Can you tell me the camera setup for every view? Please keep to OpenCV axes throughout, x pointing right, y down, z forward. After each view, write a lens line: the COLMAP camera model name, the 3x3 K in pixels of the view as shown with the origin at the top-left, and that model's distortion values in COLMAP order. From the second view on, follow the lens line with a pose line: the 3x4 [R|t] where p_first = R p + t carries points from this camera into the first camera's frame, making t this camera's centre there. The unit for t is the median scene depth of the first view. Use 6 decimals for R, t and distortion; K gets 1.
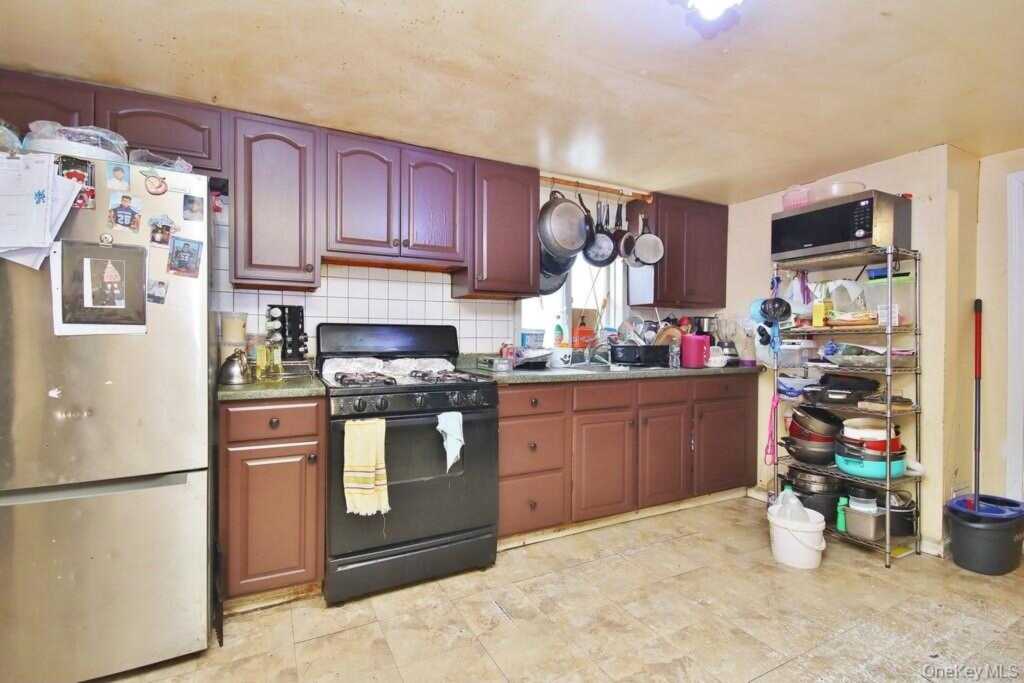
lens RADIAL K [[476.1, 0, 513.0], [0, 476.1, 341.2], [0, 0, 1]] dist [-0.000709, -0.000607]
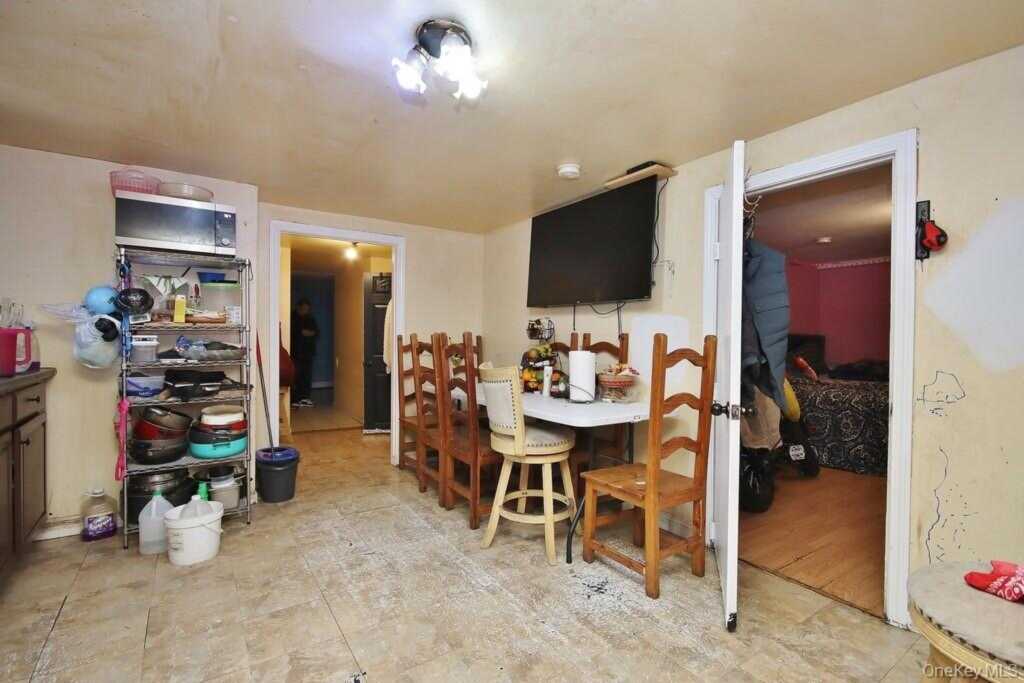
lens RADIAL K [[476.1, 0, 514.6], [0, 476.1, 343.6], [0, 0, 1]] dist [-0.000709, -0.000607]
pose [[-0.121062, -0.012075, 0.992571, -0.457649], [-0.004557, 0.999922, 0.011609, -0.001323], [-0.992634, -0.003118, -0.121108, 0.442161]]
